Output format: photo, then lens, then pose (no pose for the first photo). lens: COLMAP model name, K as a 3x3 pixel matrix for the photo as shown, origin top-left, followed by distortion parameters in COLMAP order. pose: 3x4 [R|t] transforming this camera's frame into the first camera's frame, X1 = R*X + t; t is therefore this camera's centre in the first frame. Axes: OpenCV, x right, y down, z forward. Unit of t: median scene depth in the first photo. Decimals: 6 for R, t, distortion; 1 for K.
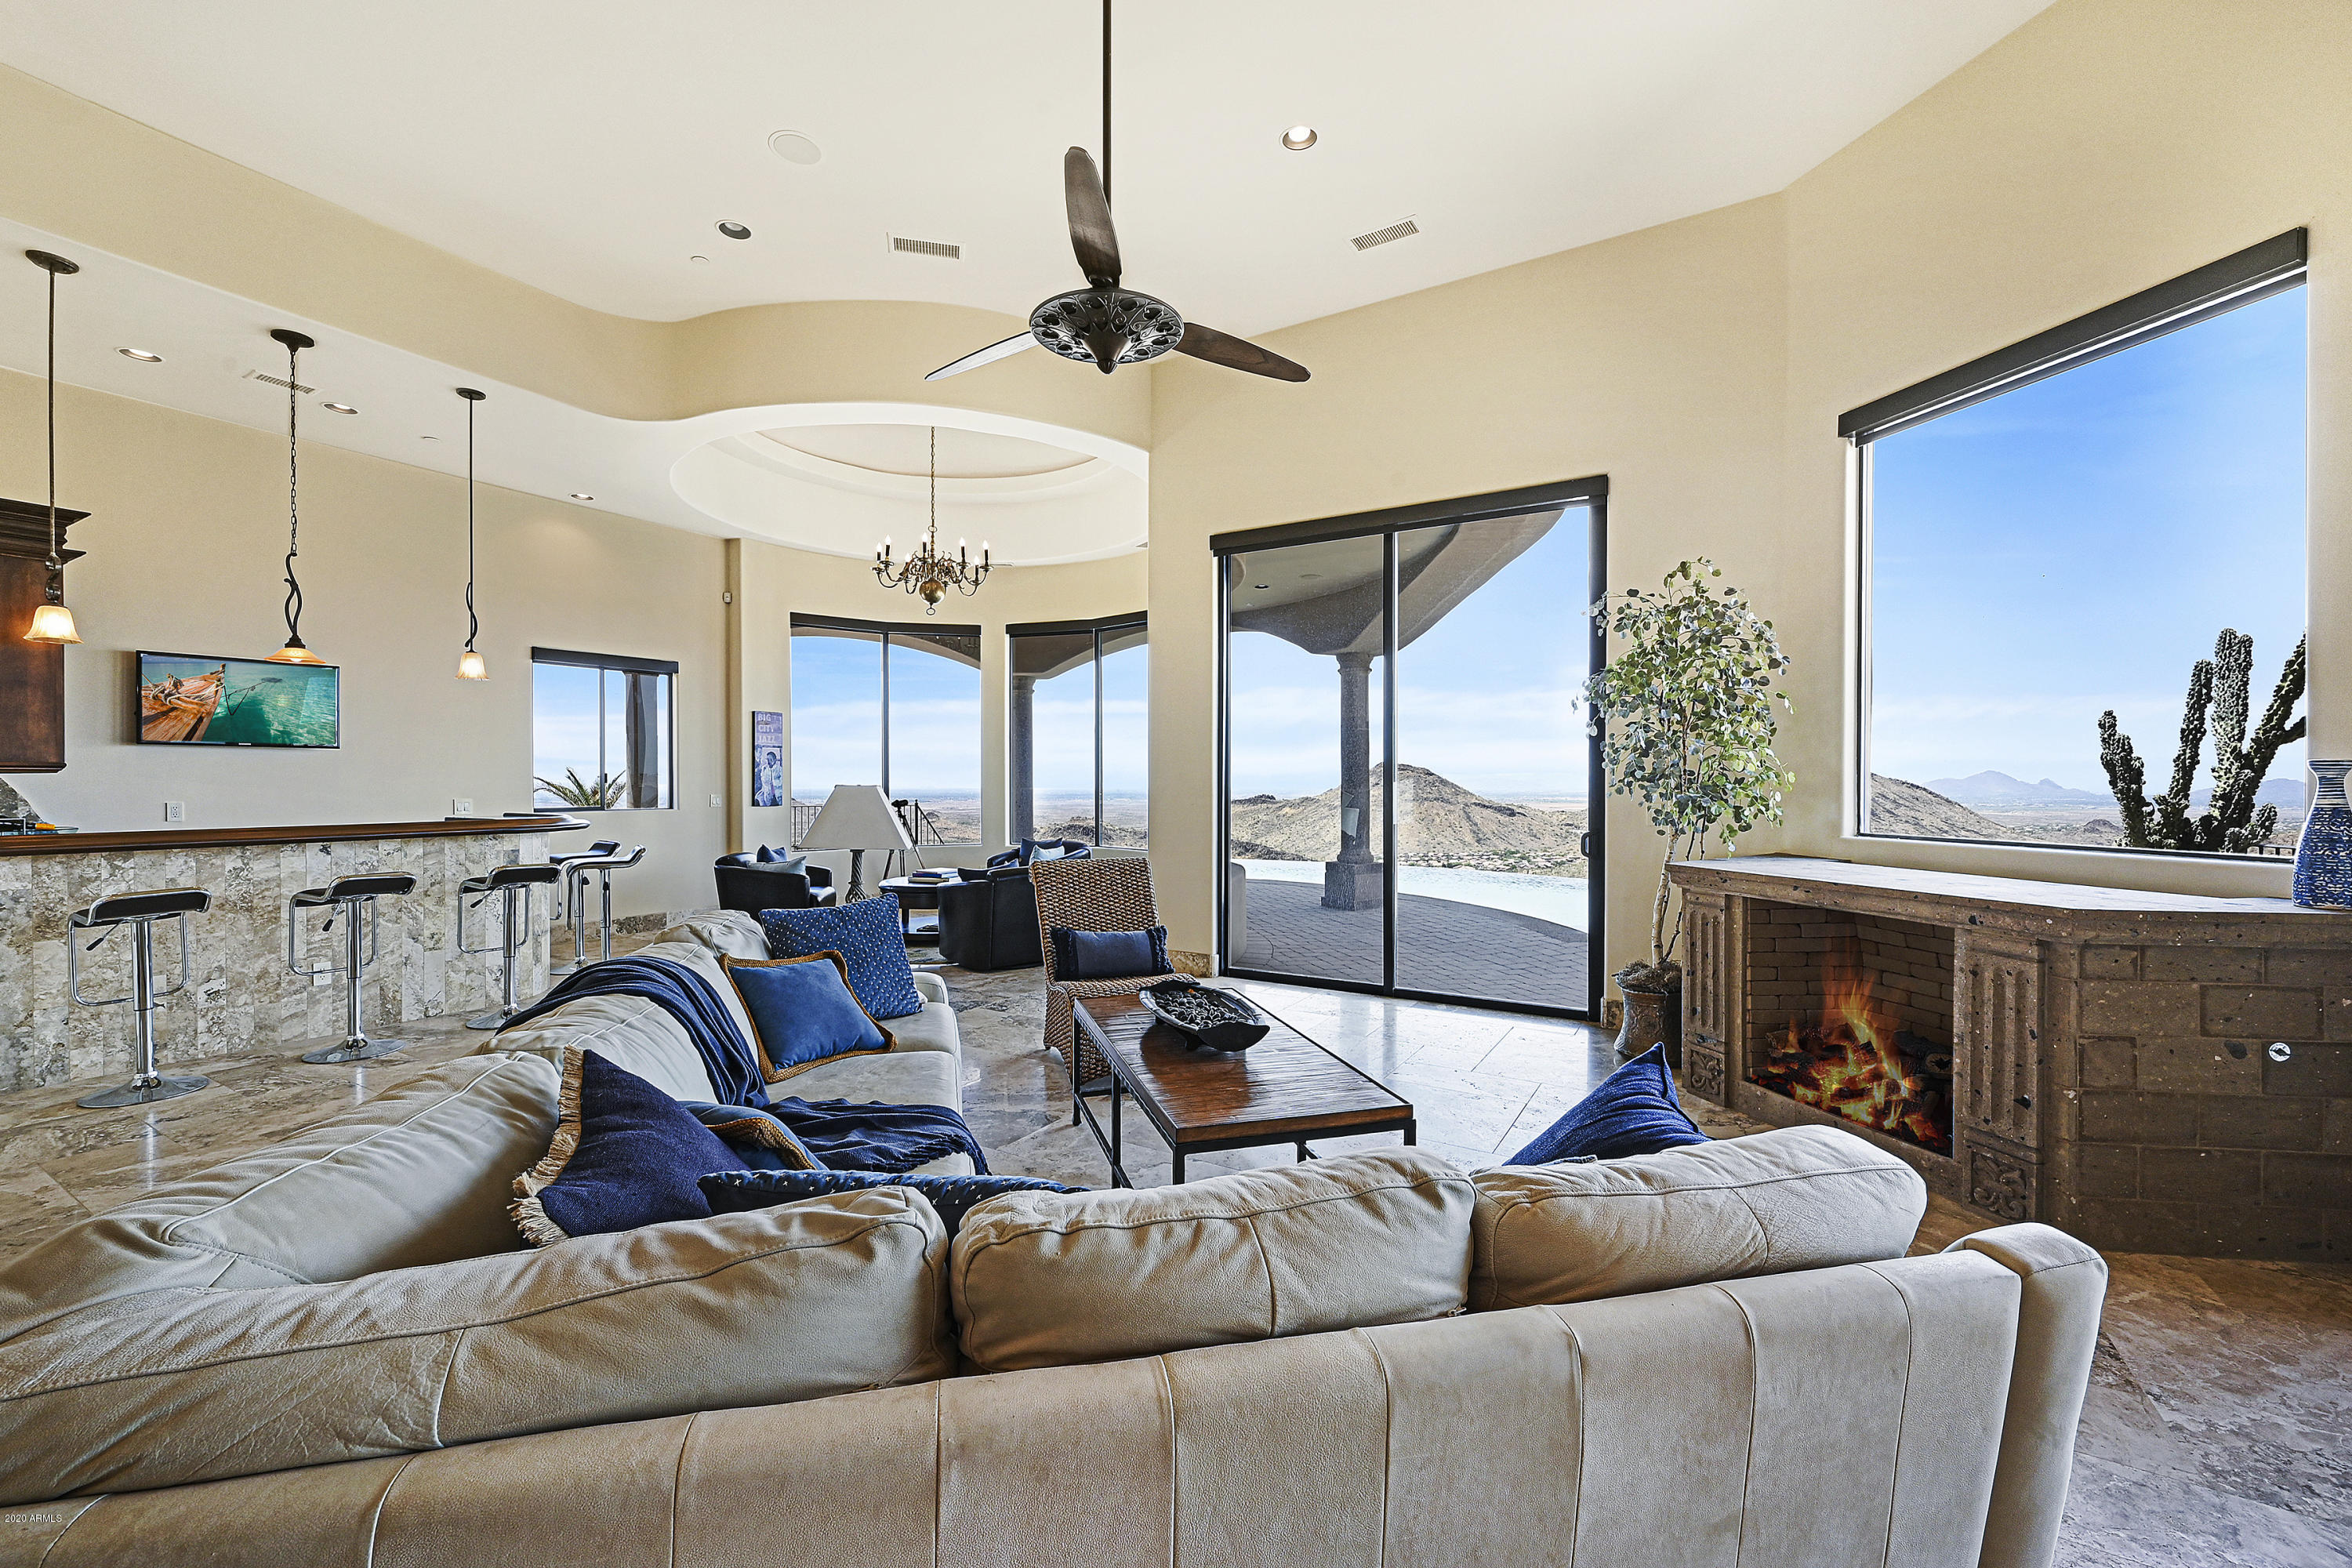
lens RADIAL K [[1028.0, 0, 1155.6], [0, 1028.0, 781.1], [0, 0, 1]] dist [0.017947, 0.000854]
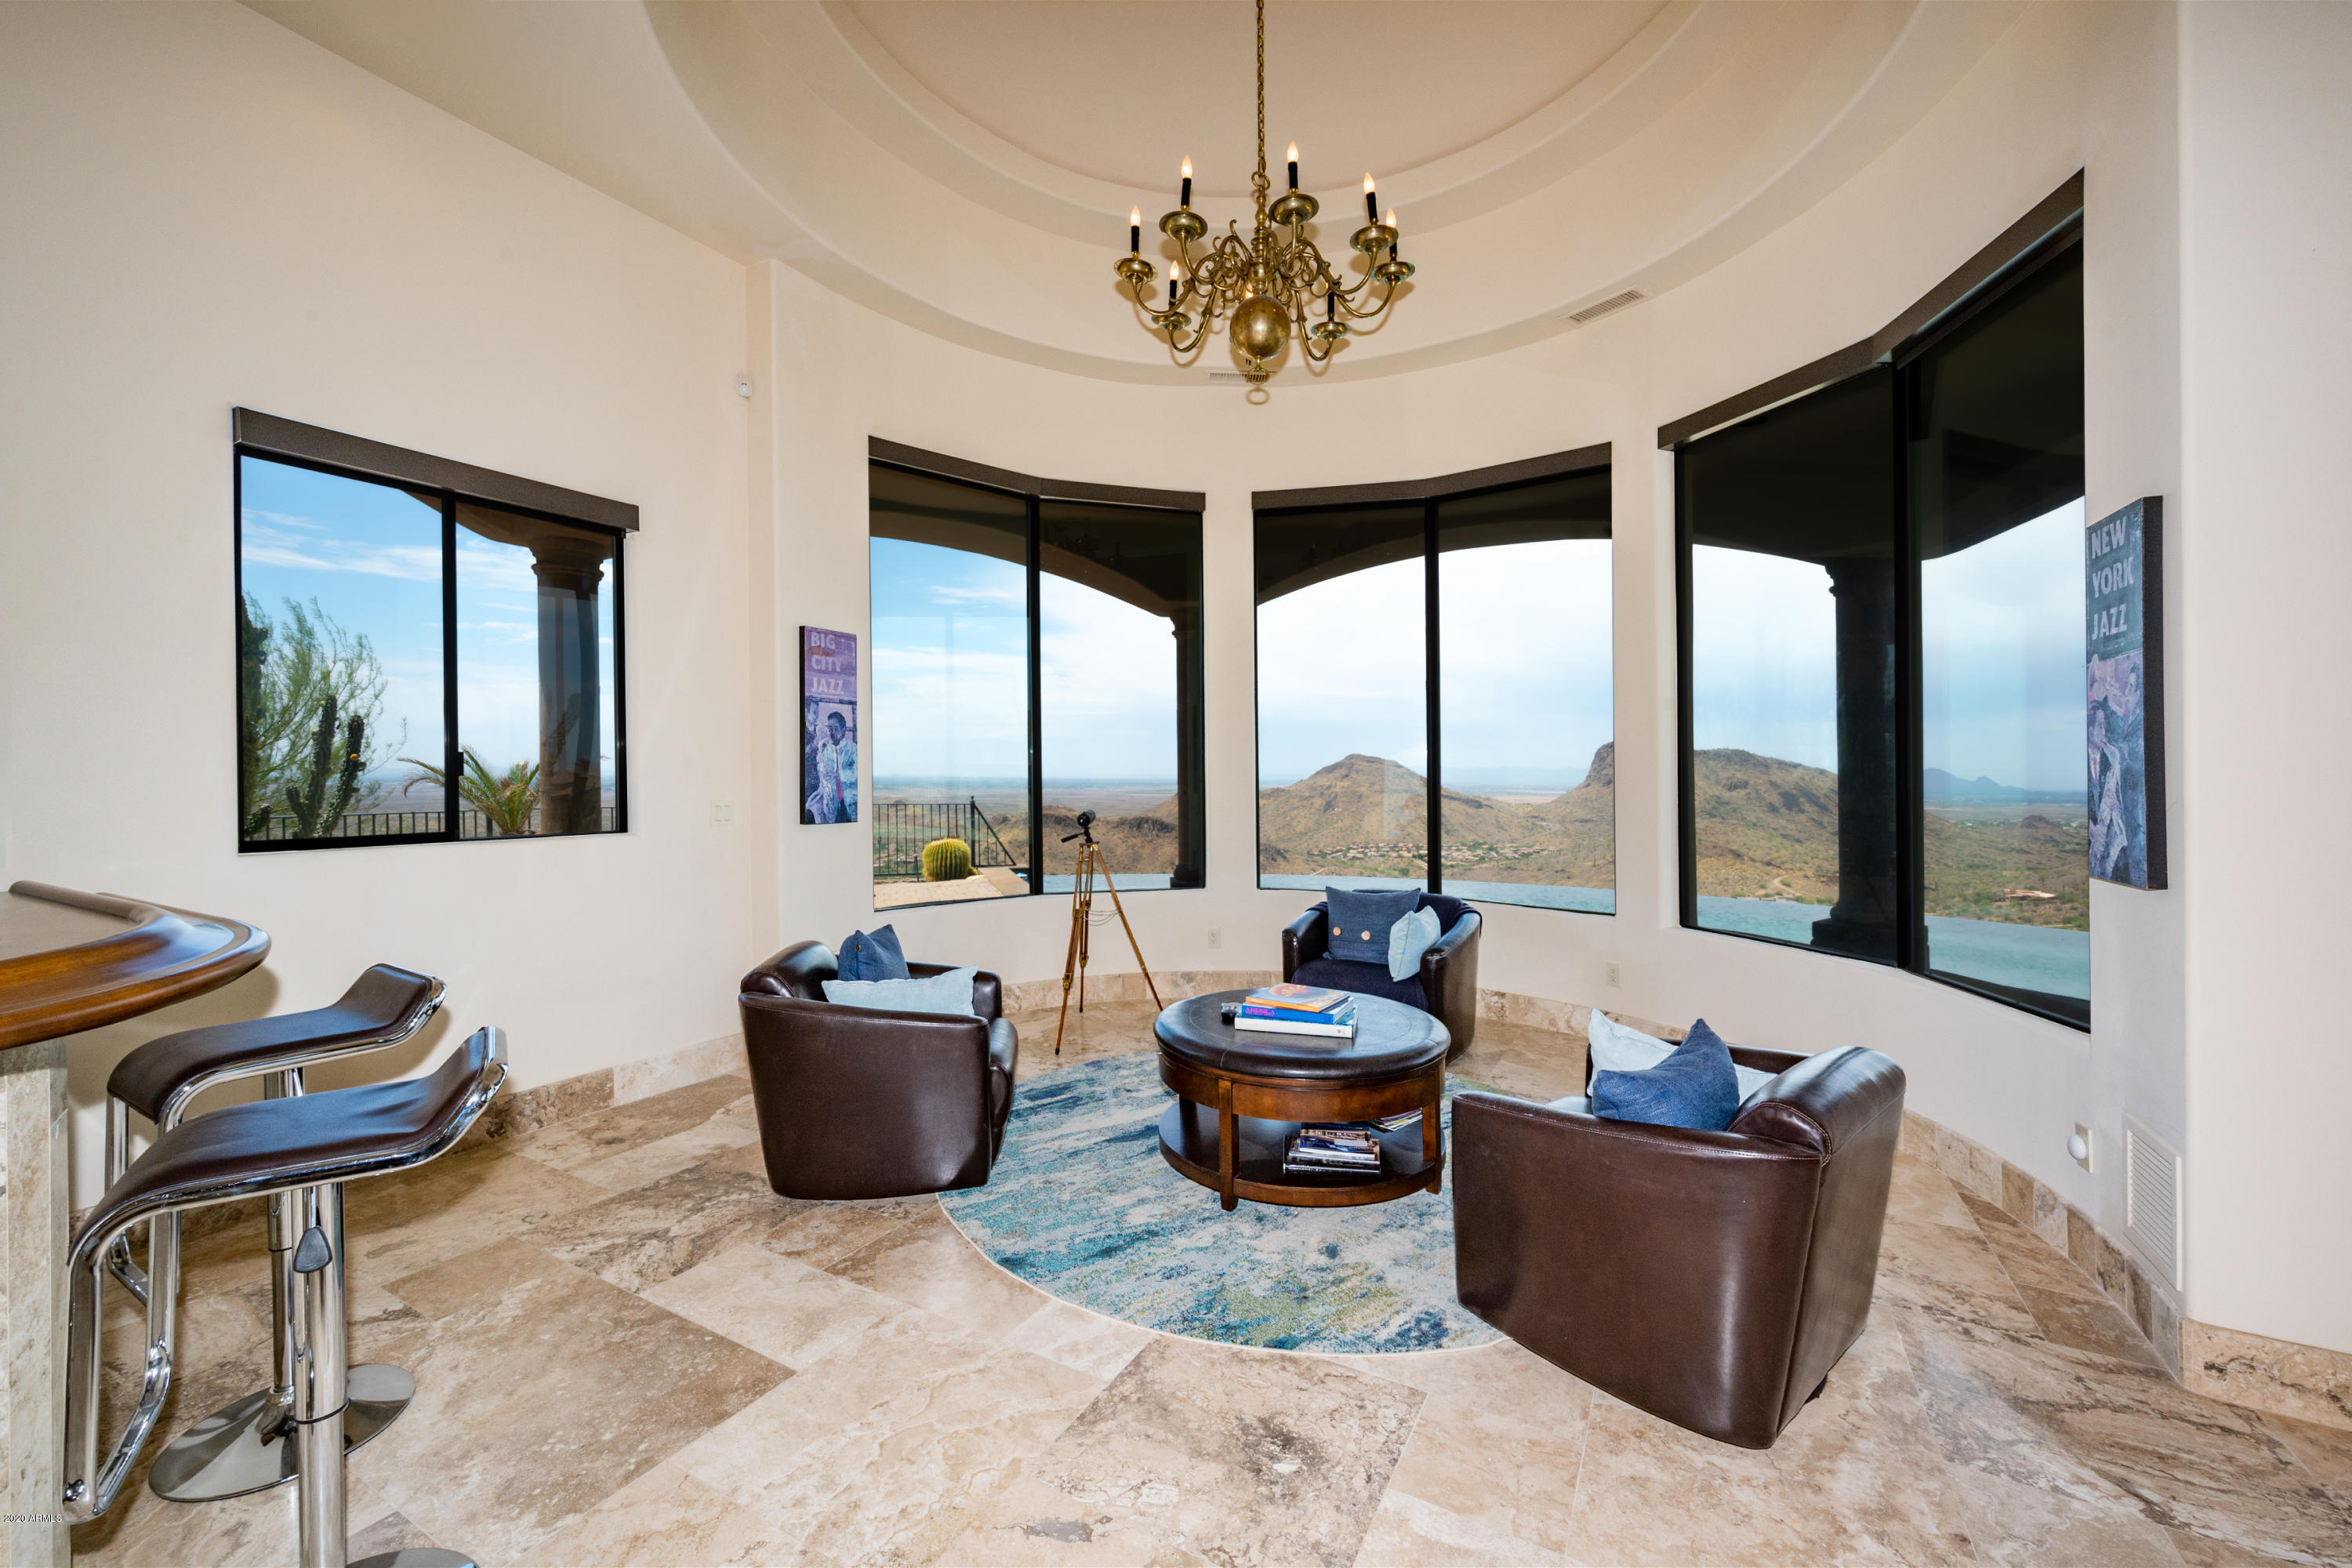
lens RADIAL K [[943.7, 0, 1185.4], [0, 943.7, 780.1], [0, 0, 1]] dist [0.002407, -0.000218]
pose [[0.995595, 0.008463, 0.093374, -0.234337], [-0.009363, 0.999914, 0.009208, -0.001634], [-0.093288, -0.010042, 0.995589, 0.505000]]
